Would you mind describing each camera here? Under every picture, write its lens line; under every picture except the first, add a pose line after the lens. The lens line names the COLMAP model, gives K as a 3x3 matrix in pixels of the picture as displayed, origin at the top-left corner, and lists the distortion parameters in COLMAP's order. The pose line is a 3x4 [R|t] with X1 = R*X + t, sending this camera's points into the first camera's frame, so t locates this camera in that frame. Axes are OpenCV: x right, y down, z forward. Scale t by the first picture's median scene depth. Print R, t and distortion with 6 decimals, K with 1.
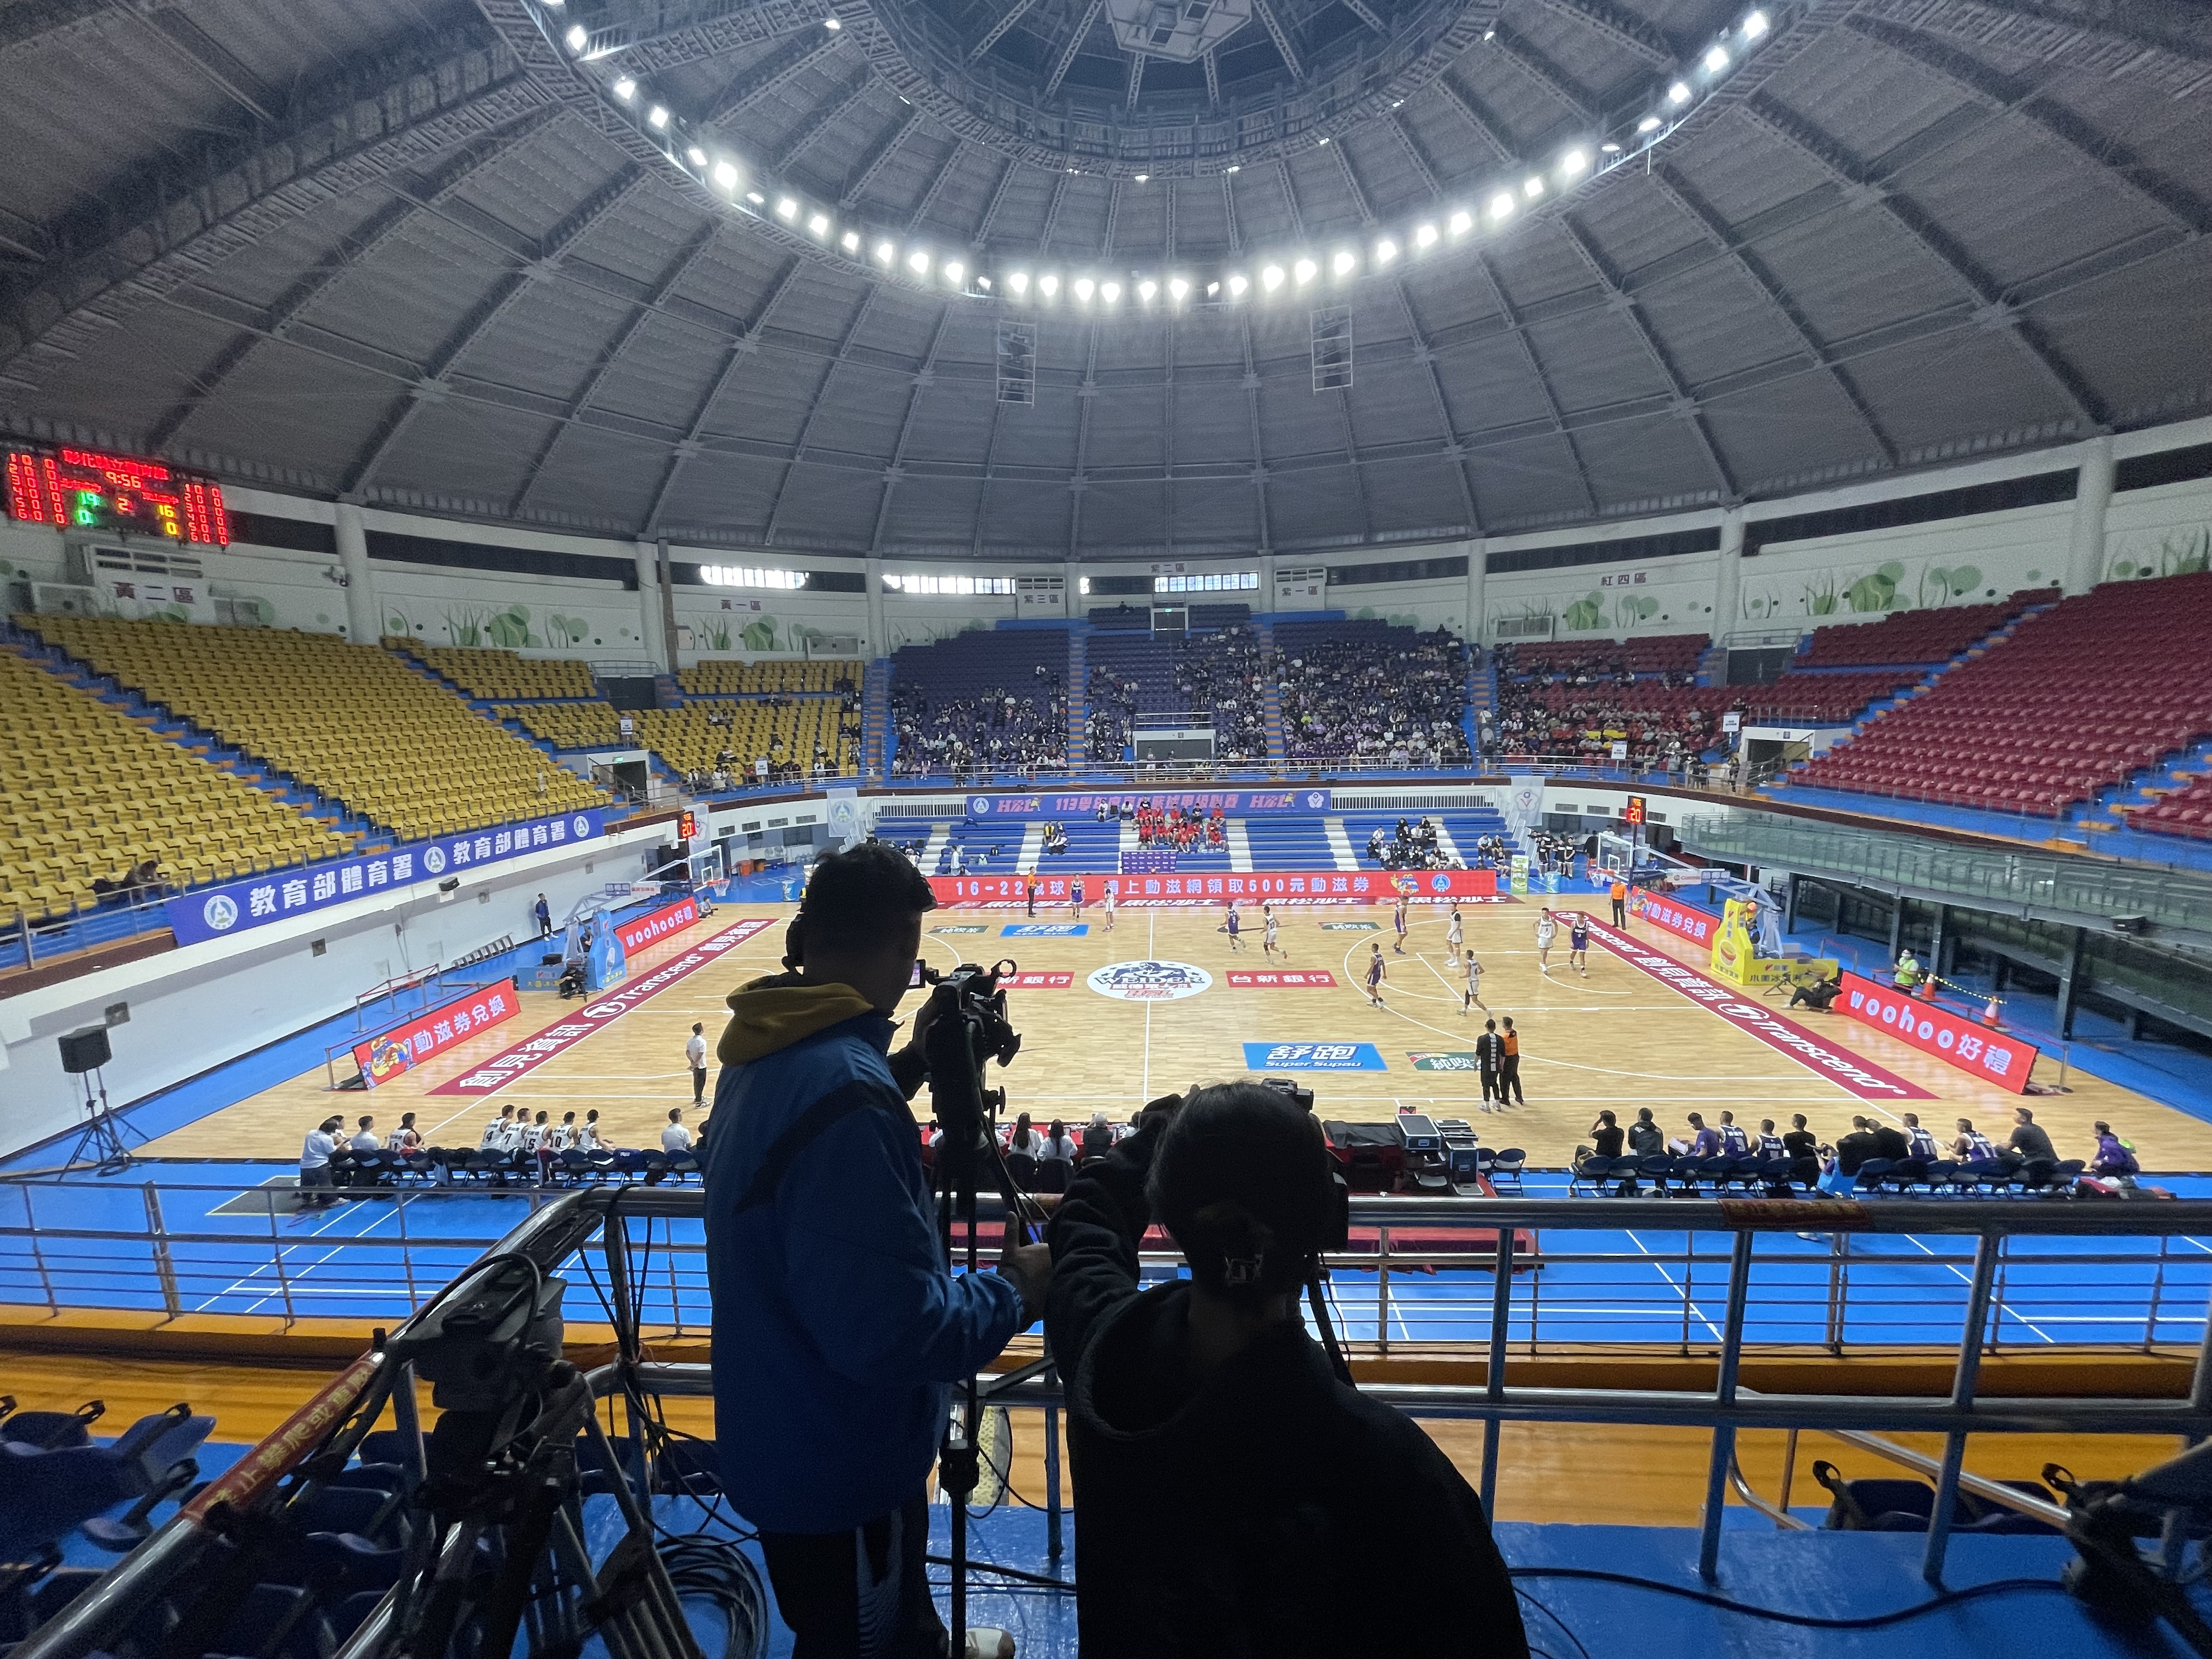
lens RADIAL K [[883.6, 0, 1106.0], [0, 883.6, 829.5], [0, 0, 1]] dist [0.000253, 0.000017]
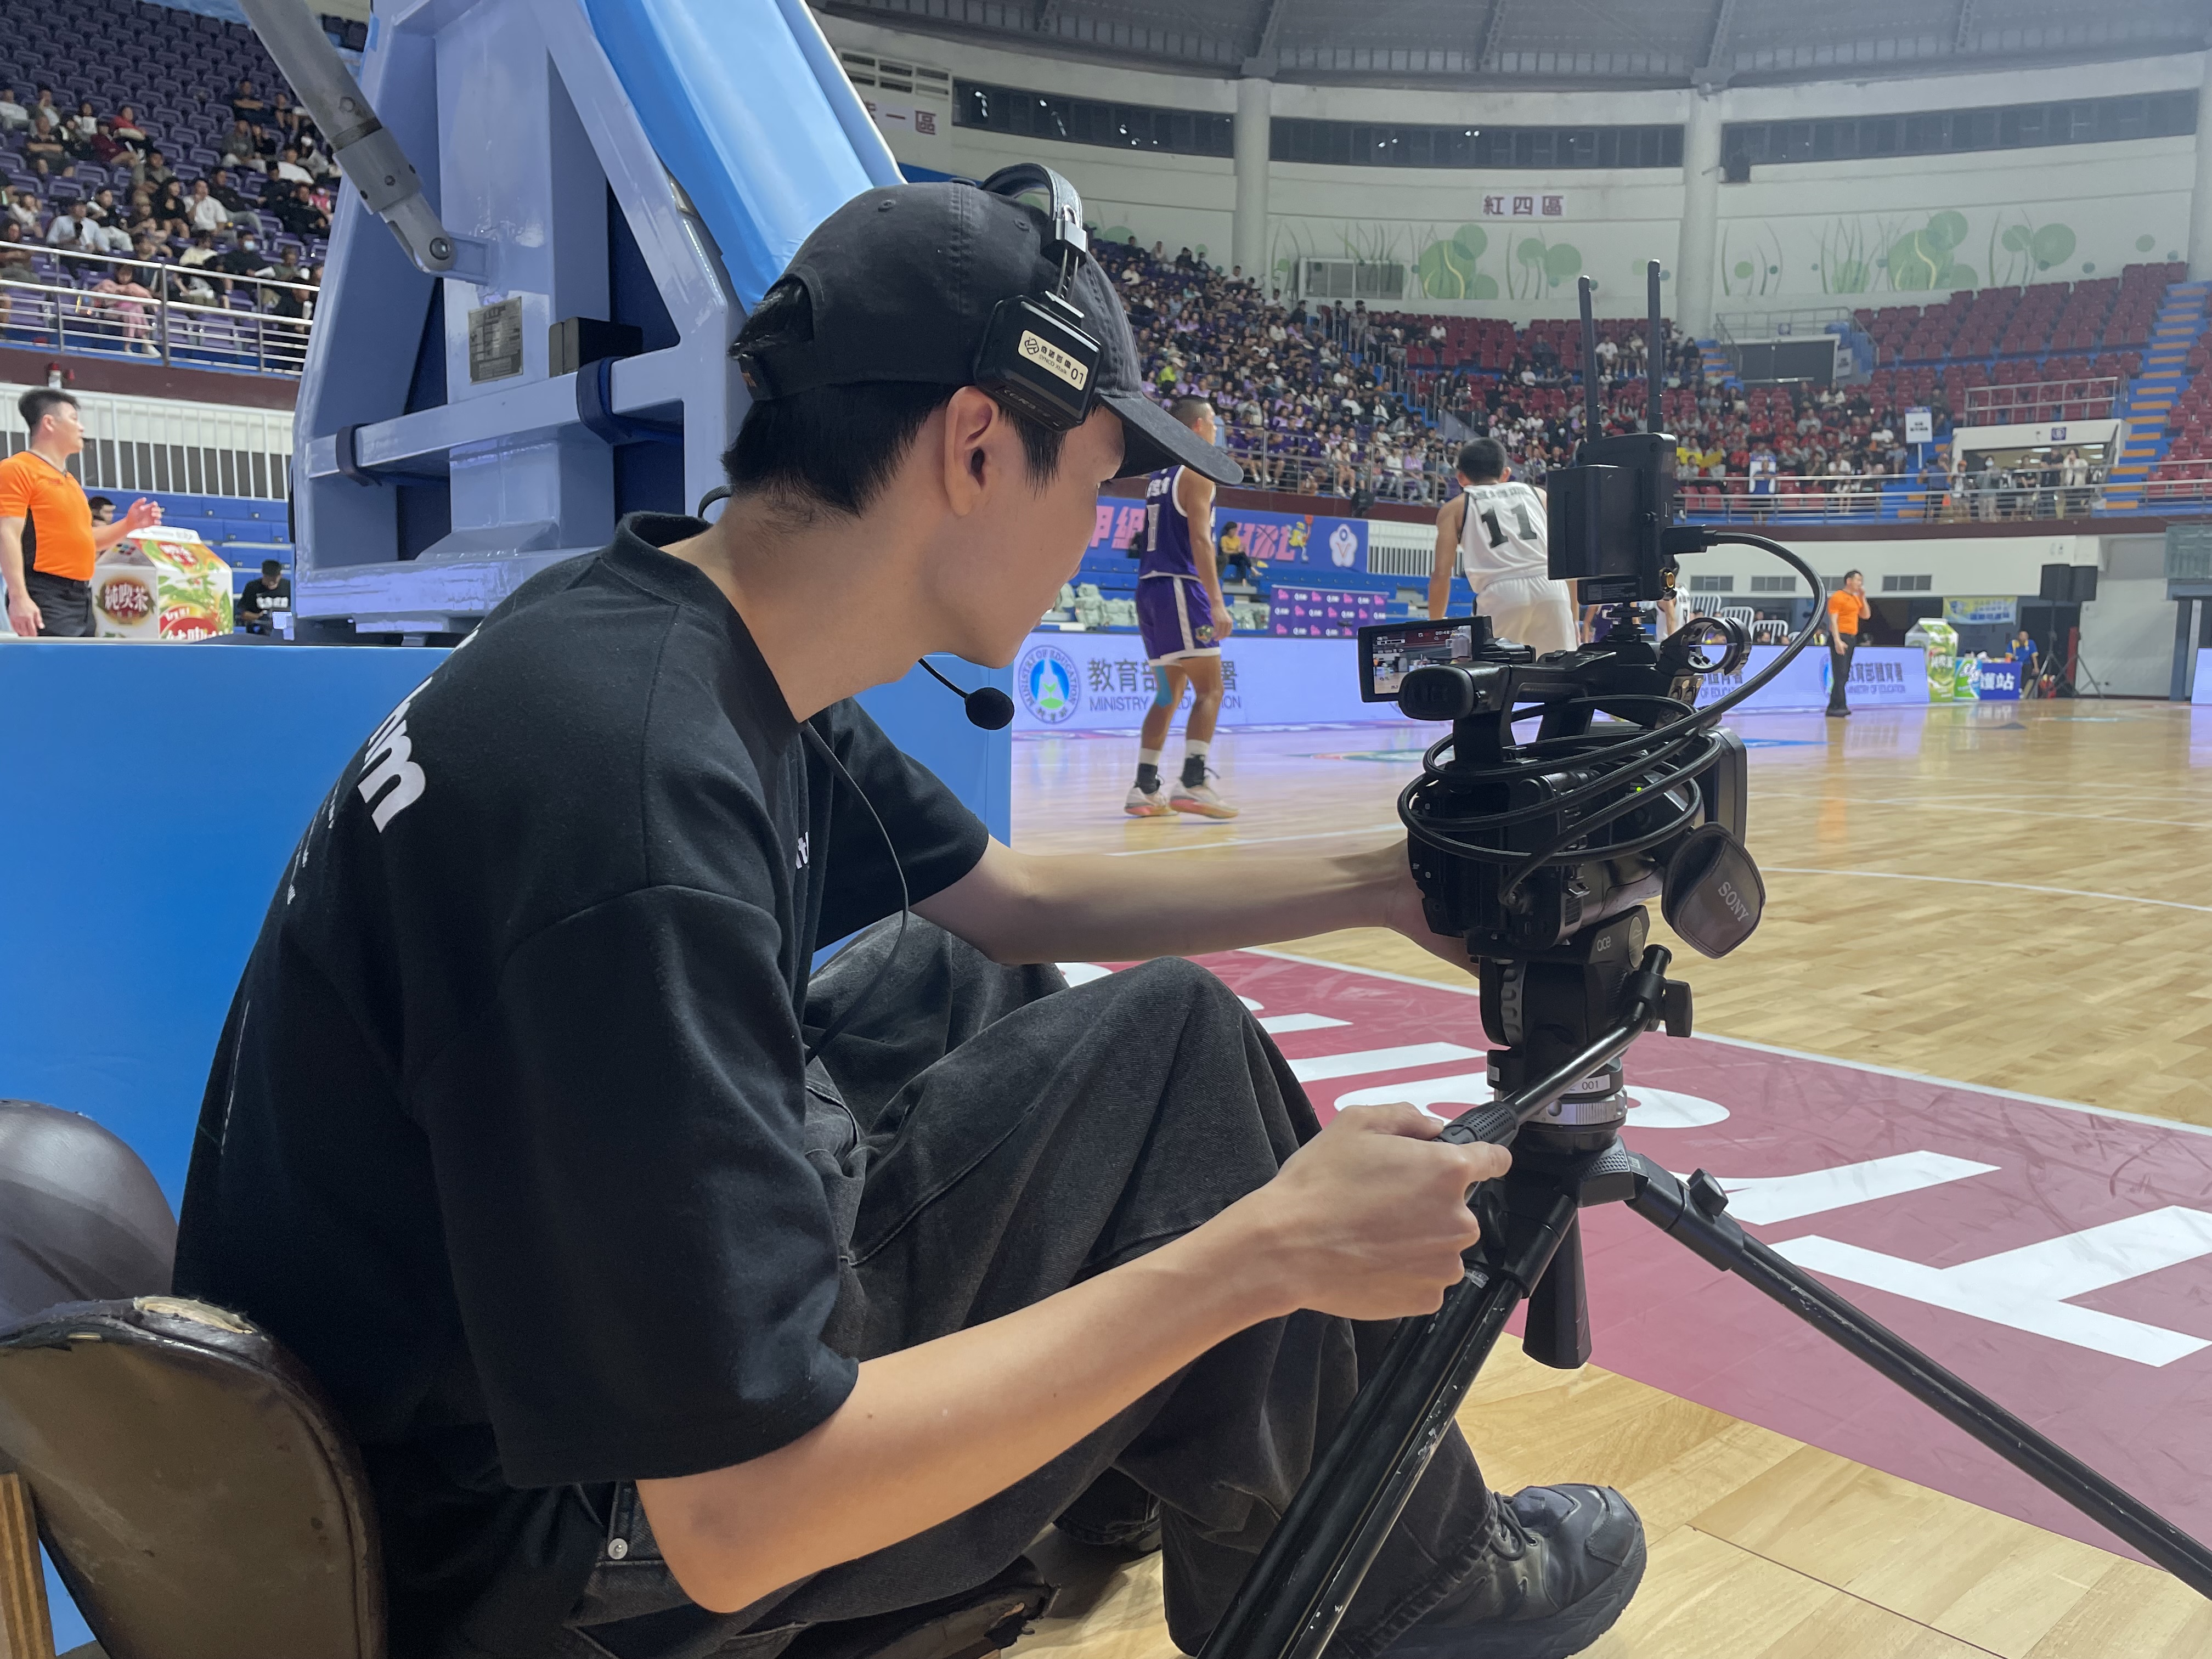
lens RADIAL K [[1669.5, 0, 1106.0], [0, 1669.5, 829.5], [0, 0, 1]] dist [0.001142, -0.091972]
pose [[0.704153, -0.051070, 0.708209, -0.320659], [0.096579, 0.995029, -0.024273, 0.087073], [-0.703449, 0.085490, 0.705586, 0.578124]]
